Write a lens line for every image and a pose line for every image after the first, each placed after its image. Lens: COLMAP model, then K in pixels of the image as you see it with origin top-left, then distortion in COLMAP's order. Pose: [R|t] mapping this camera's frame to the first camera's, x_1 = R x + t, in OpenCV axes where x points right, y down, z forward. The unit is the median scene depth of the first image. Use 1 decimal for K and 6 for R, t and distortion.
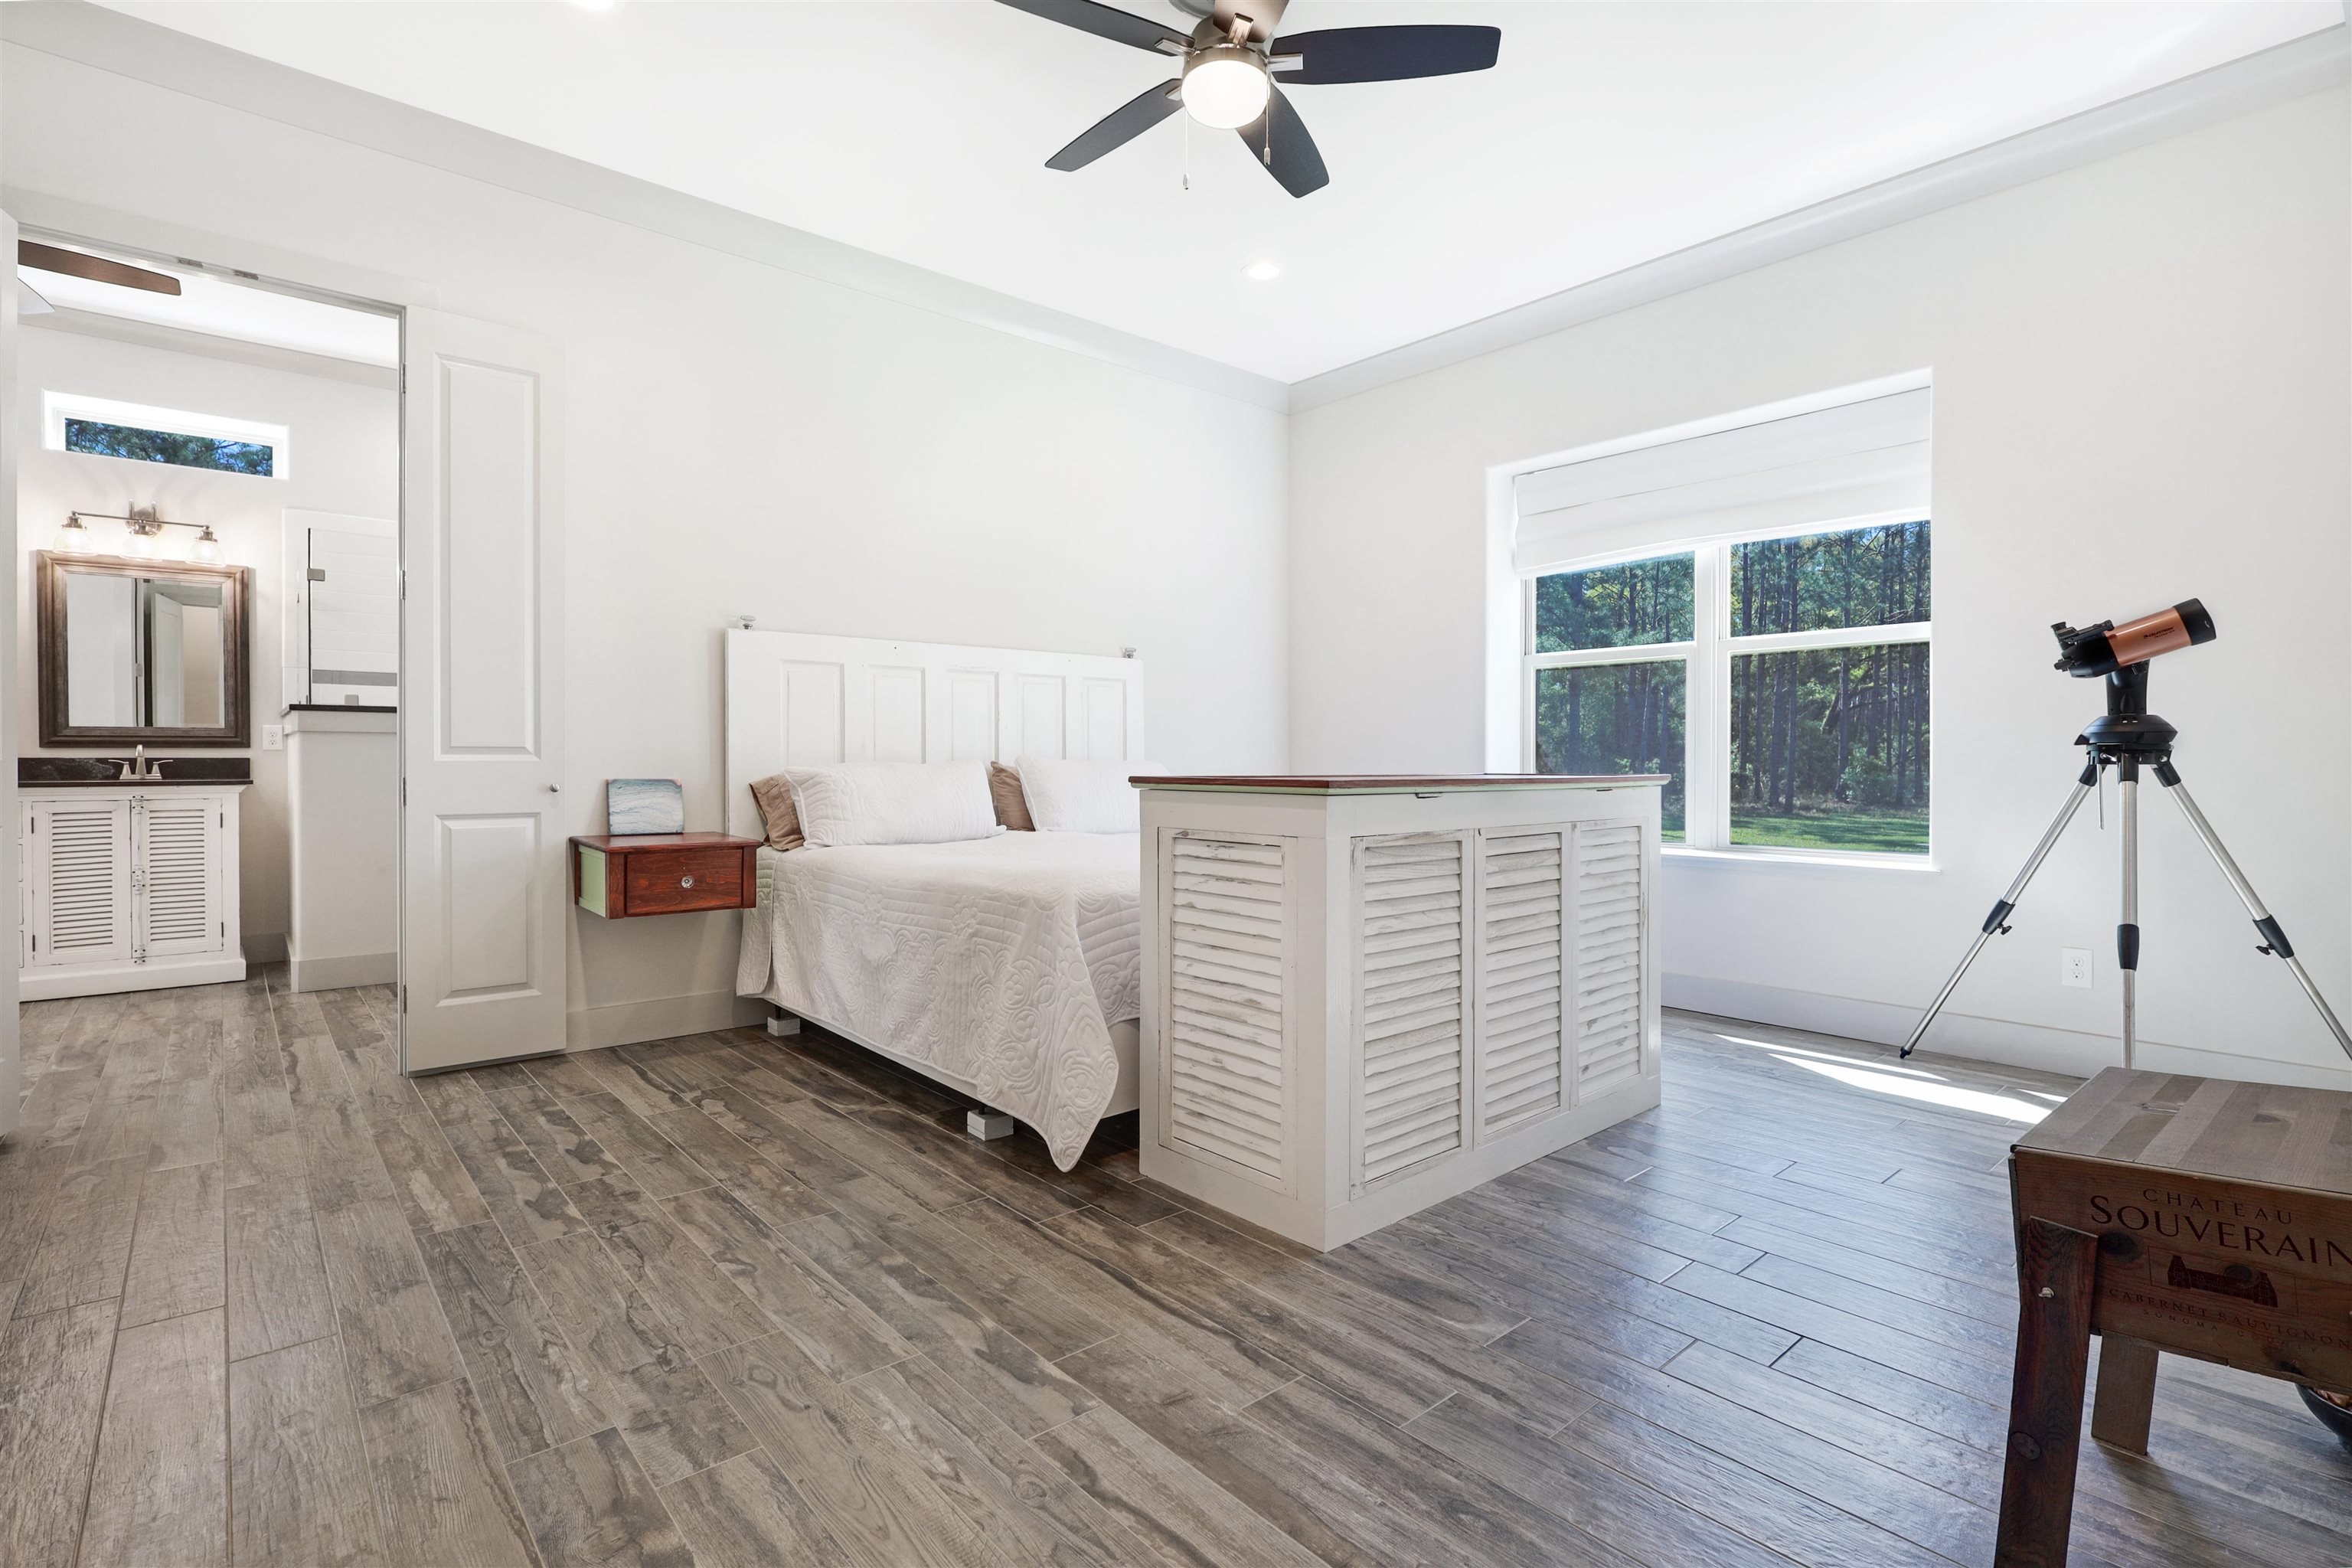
lens RADIAL K [[1106.2, 0, 1169.7], [0, 1106.2, 767.9], [0, 0, 1]] dist [-0.012109, 0.001519]
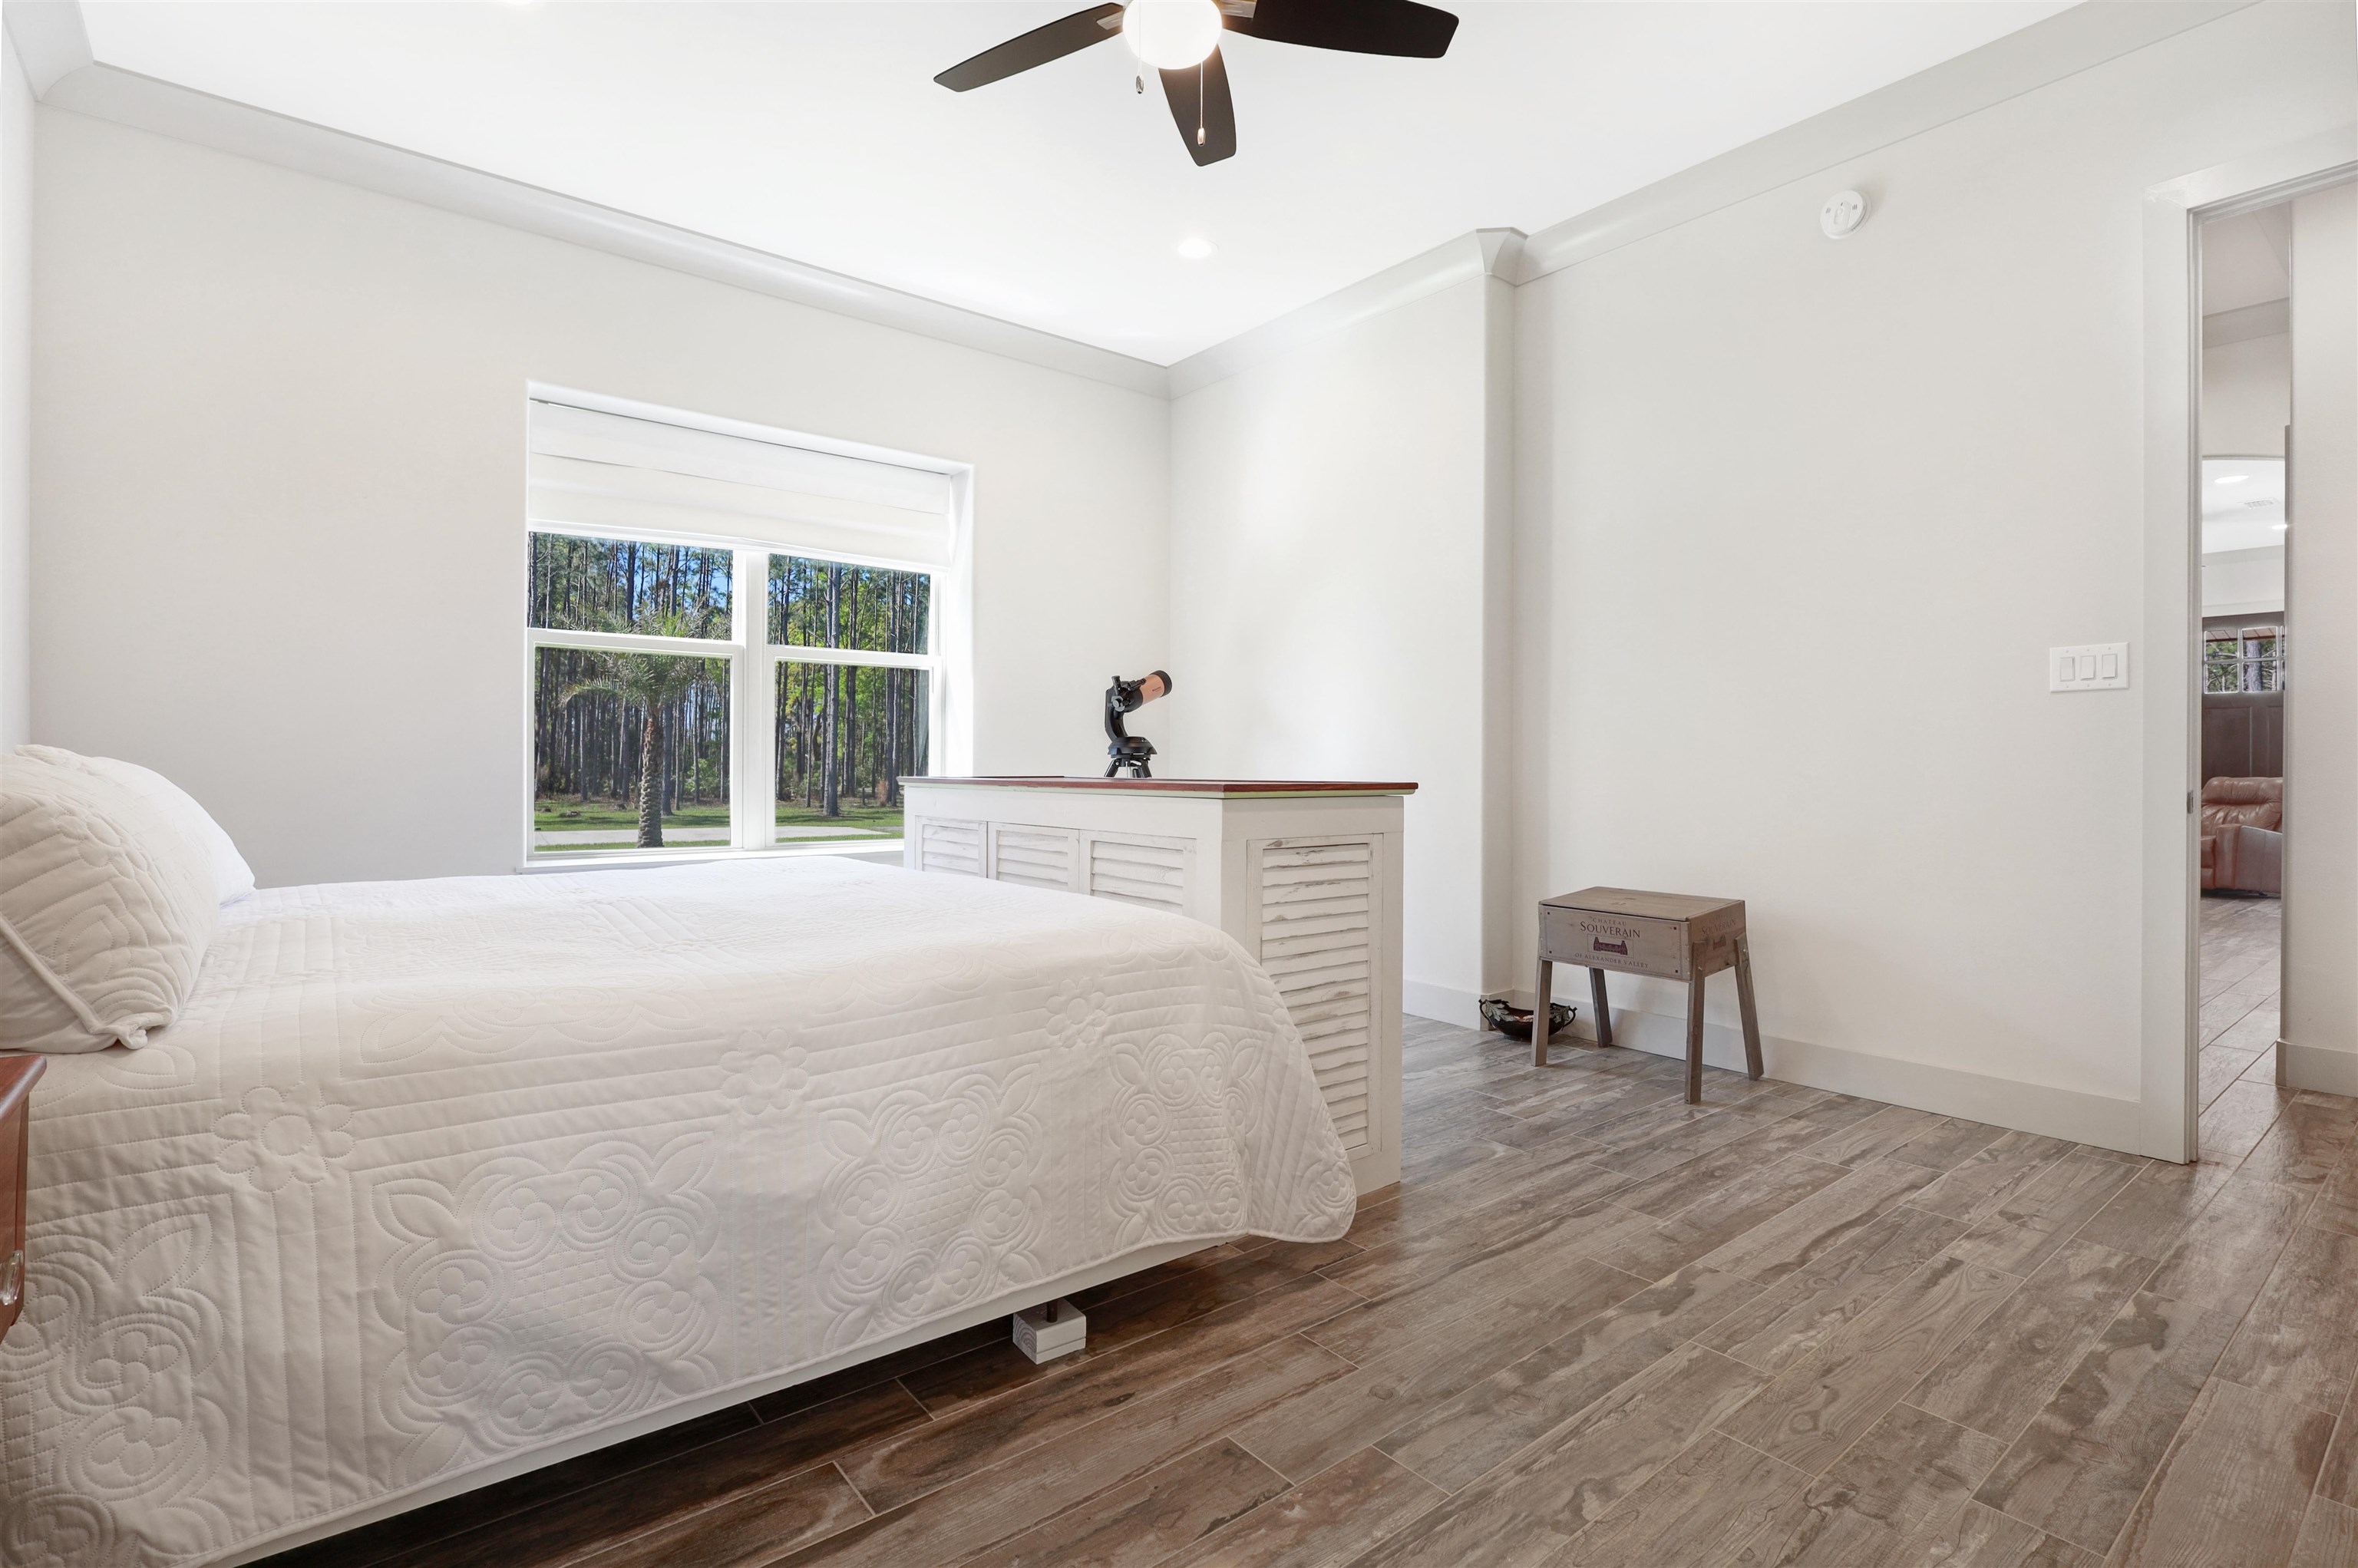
lens RADIAL K [[1109.0, 0, 1172.7], [0, 1109.0, 767.8], [0, 0, 1]] dist [-0.012109, 0.001519]
pose [[0.041036, -0.004041, 0.999150, -1.058190], [0.000342, 0.999992, 0.004031, -0.010201], [-0.999158, 0.000176, 0.041037, 1.193044]]
